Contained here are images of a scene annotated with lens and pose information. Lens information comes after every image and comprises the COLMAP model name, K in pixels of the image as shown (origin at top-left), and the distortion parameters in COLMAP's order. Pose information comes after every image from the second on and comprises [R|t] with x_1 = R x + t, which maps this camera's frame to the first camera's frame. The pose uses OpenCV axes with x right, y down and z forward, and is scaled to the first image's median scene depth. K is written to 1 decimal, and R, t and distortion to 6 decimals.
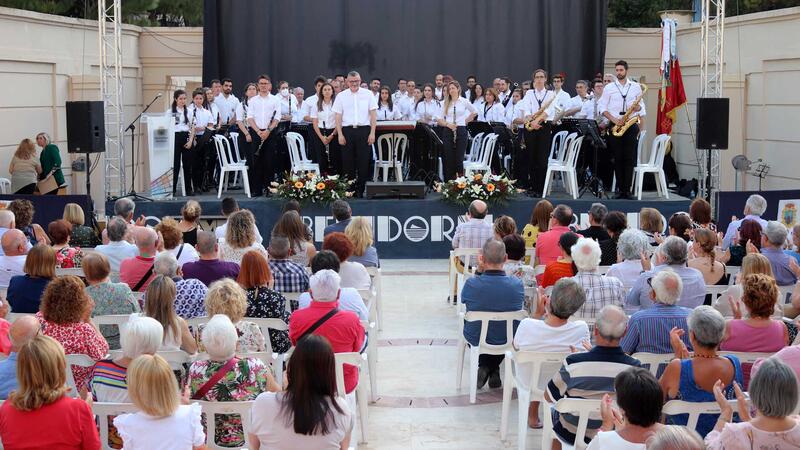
lens RADIAL K [[1105.3, 0, 396.7], [0, 1105.3, 172.9], [0, 0, 1]] dist [0.010490, 0.029672]
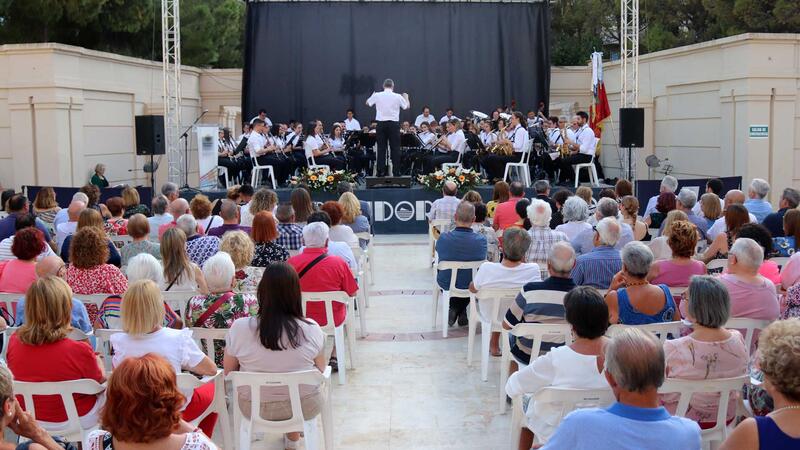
lens RADIAL K [[767.8, 0, 400.0], [0, 767.8, 225.0], [0, 0, 1]] dist [-0.088616, 0.011016]
pose [[0.999954, -0.009198, -0.002646, 0.021802], [0.009289, 0.999278, 0.036842, 0.050801], [0.002305, -0.036865, 0.999318, 0.155092]]
